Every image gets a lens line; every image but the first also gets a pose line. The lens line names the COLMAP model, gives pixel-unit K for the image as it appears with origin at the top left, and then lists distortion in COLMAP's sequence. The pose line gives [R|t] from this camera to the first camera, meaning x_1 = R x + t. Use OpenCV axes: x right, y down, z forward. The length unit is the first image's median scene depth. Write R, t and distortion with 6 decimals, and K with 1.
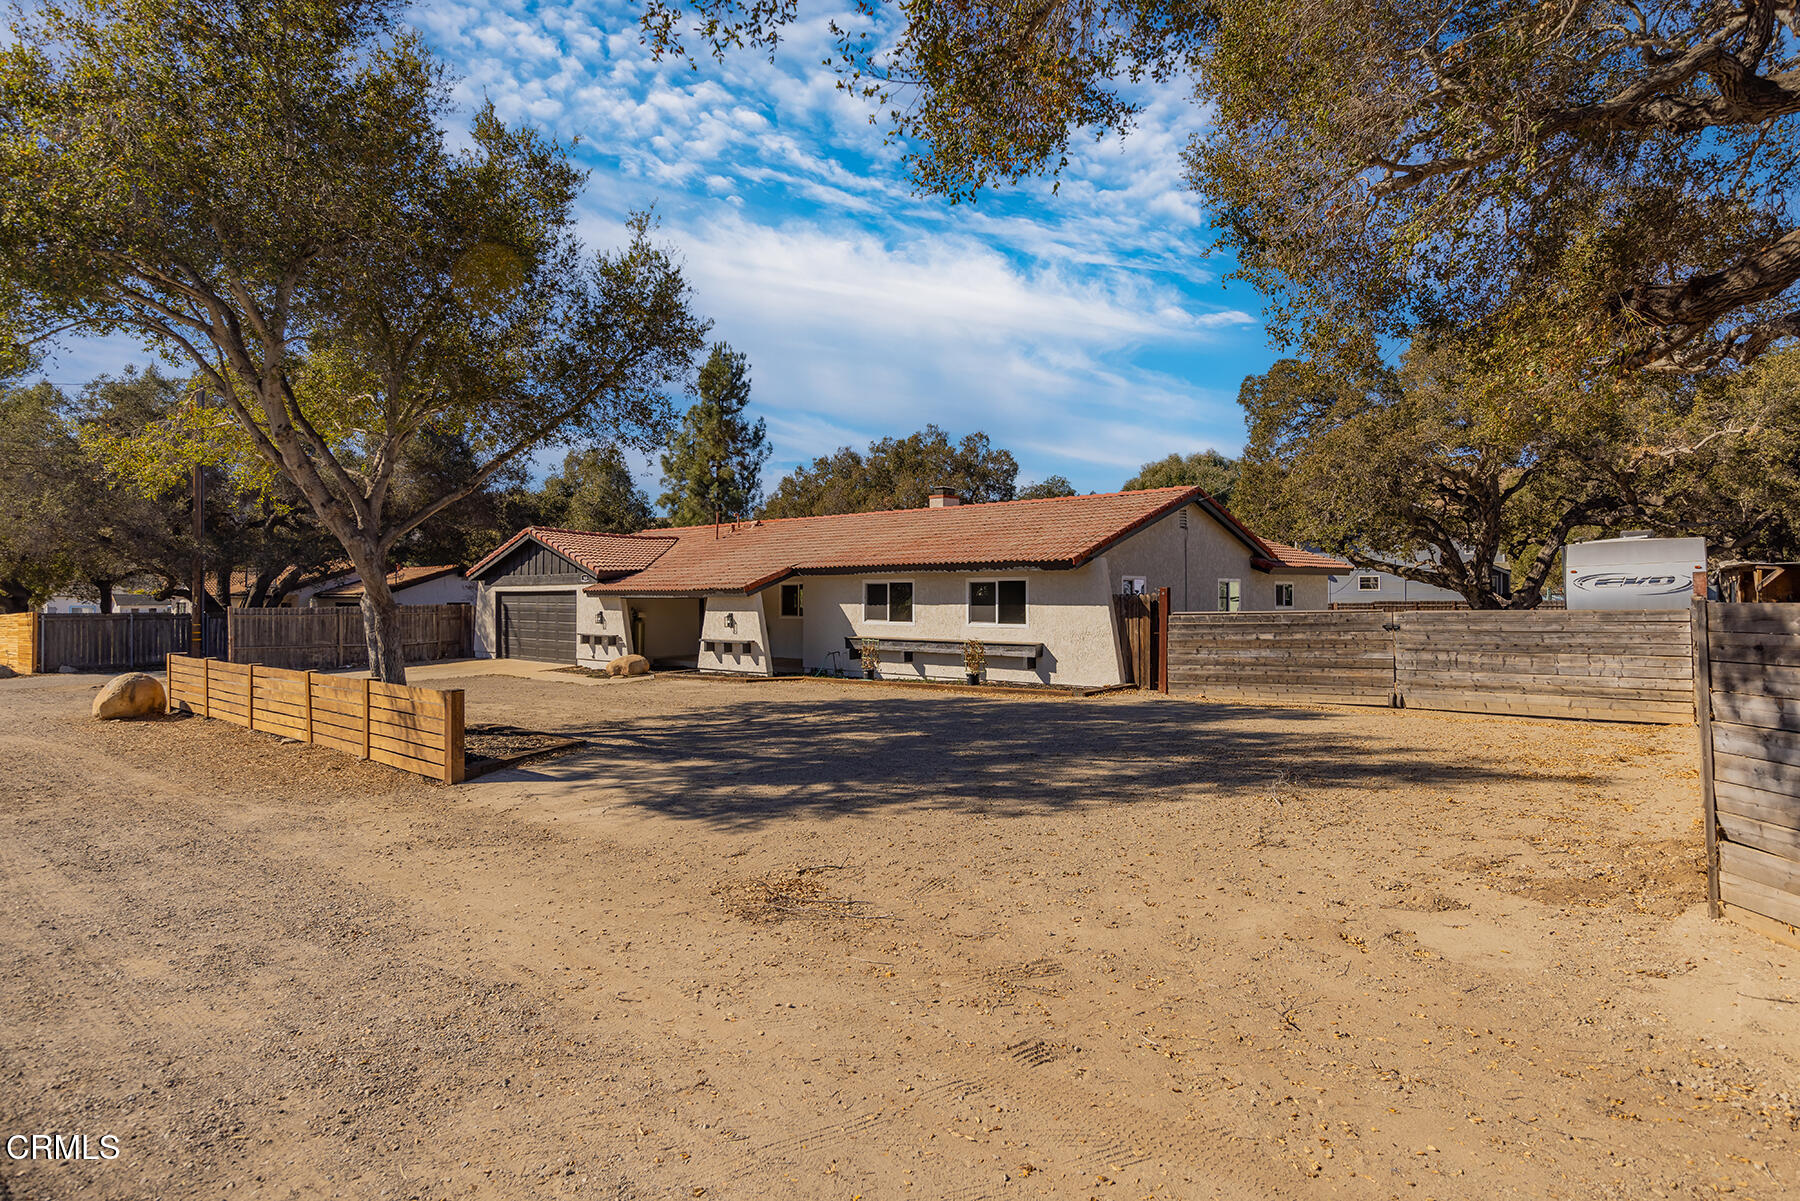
lens RADIAL K [[1014.5, 0, 900.0], [0, 1014.5, 600.5], [0, 0, 1]] dist [0.002958, 0.000426]
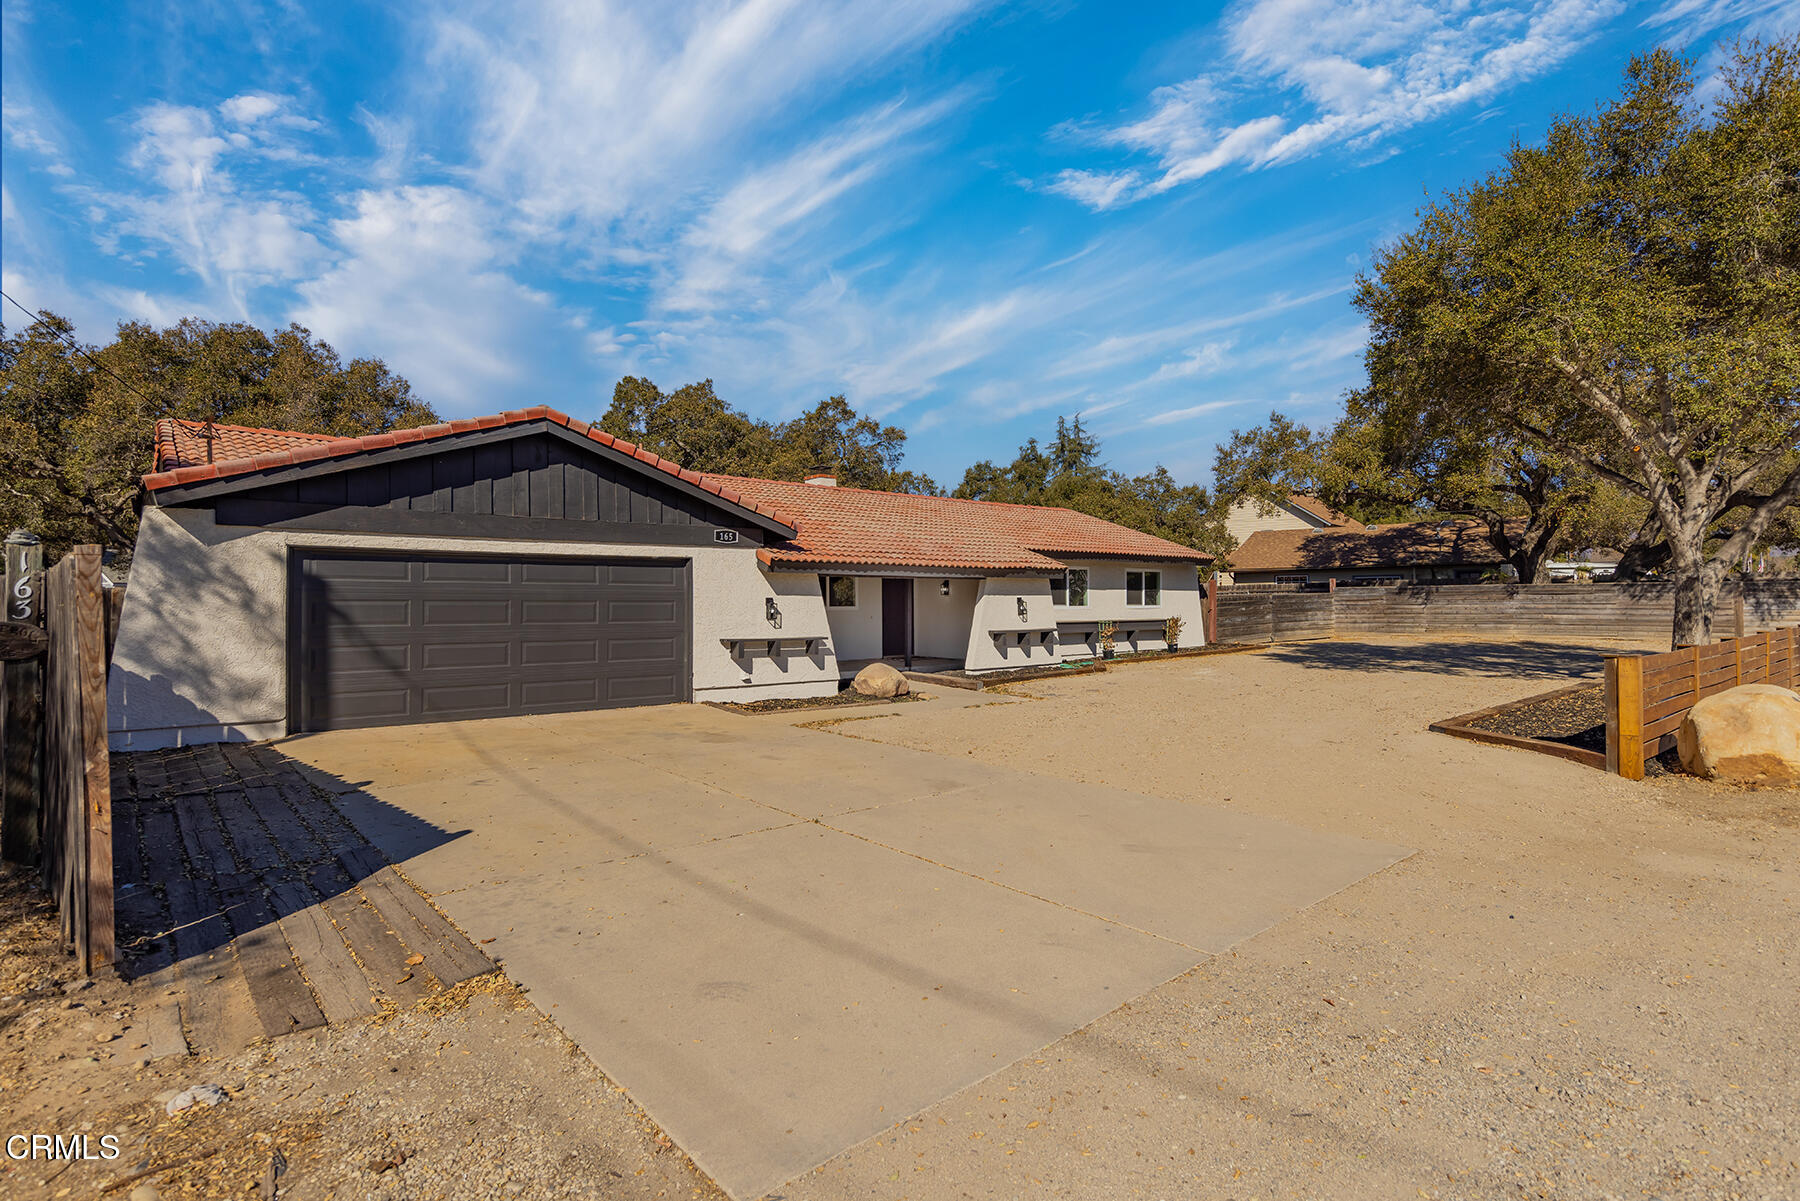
lens RADIAL K [[898.2, 0, 900.0], [0, 898.2, 600.5], [0, 0, 1]] dist [-0.000336, -0.000016]
pose [[0.118145, 0.006186, 0.992977, -0.889618], [0.010450, 0.999917, -0.007472, 0.019040], [-0.992941, 0.011259, 0.118071, 0.984346]]
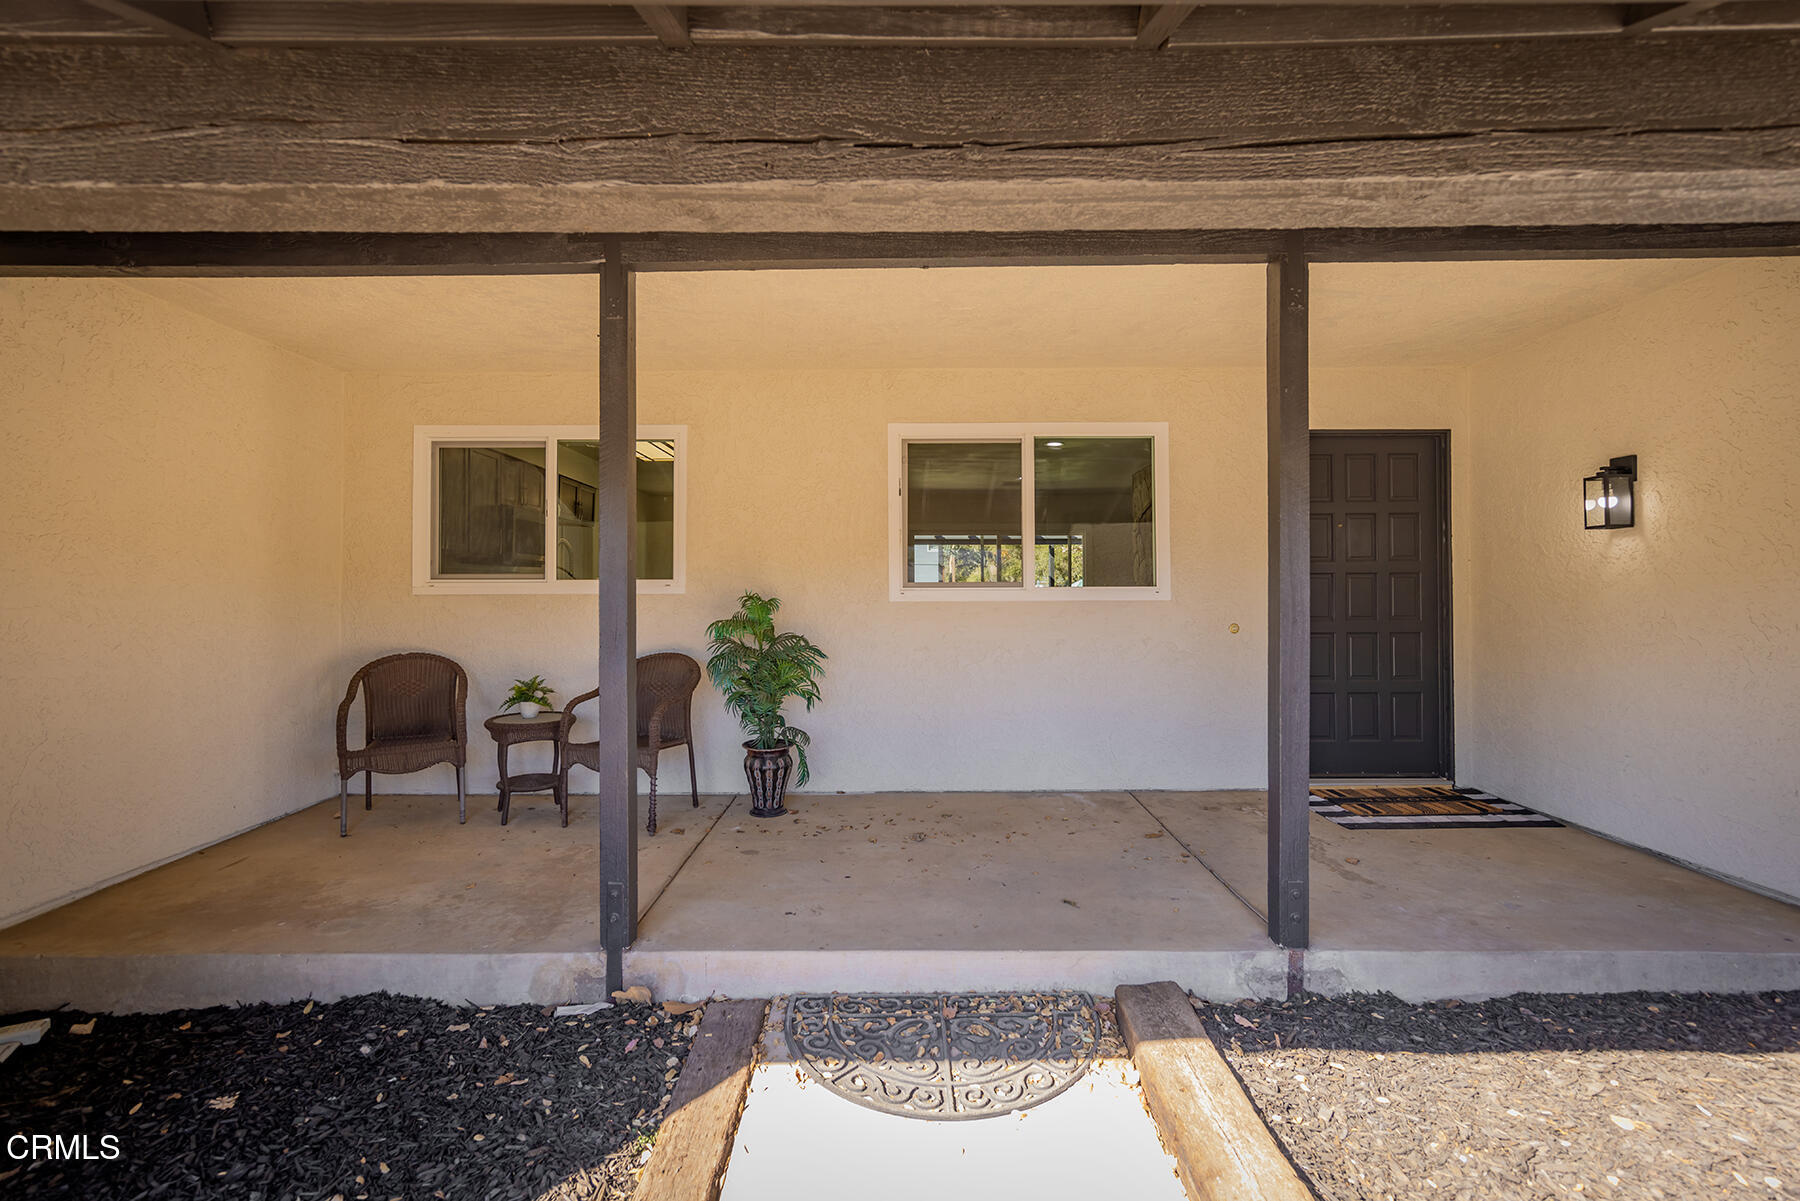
lens RADIAL K [[830.3, 0, 900.0], [0, 830.3, 600.5], [0, 0, 1]] dist [-0.000731, -0.000113]
pose [[0.730212, -0.003208, 0.683213, -0.269398], [0.004088, 0.999992, 0.000326, 0.020467], [-0.683208, 0.002555, 0.730219, 1.018350]]
